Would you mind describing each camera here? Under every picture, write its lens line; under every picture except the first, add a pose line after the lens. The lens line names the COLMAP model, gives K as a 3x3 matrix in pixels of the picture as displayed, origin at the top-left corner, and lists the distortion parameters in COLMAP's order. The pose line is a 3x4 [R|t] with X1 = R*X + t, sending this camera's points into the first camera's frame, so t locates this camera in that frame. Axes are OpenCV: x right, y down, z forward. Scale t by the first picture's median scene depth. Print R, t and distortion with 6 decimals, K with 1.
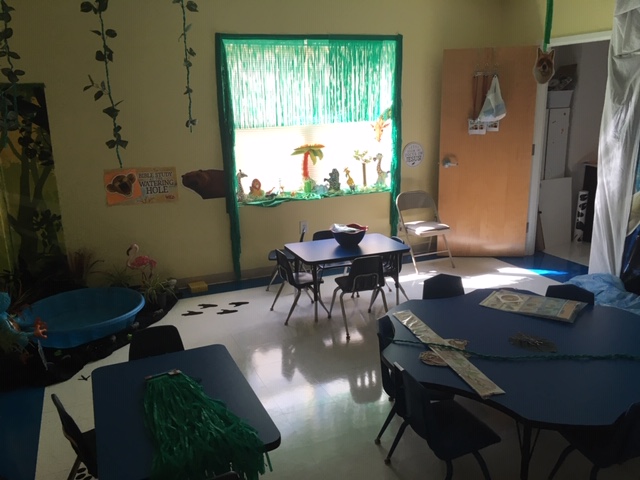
lens RADIAL K [[550.4, 0, 322.4], [0, 550.4, 238.9], [0, 0, 1]] dist [0.064046, -0.061584]
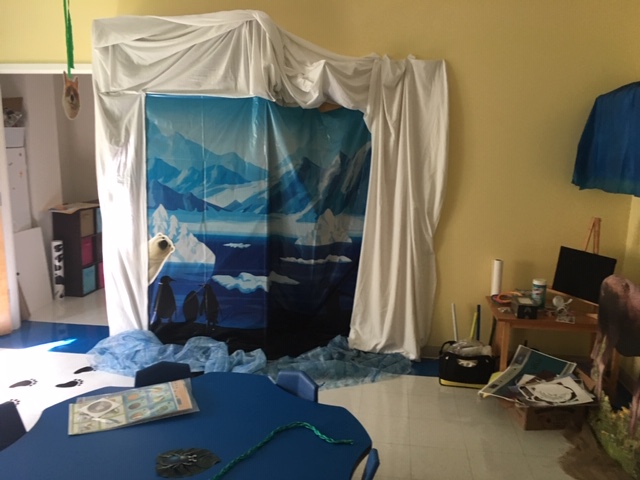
lens RADIAL K [[550.4, 0, 318.2], [0, 550.4, 237.5], [0, 0, 1]] dist [0.064046, -0.061584]
pose [[0.525118, -0.132202, 0.840698, -0.077203], [0.188283, 0.981428, 0.036726, -0.067426], [-0.829940, 0.139003, 0.540257, 0.264834]]
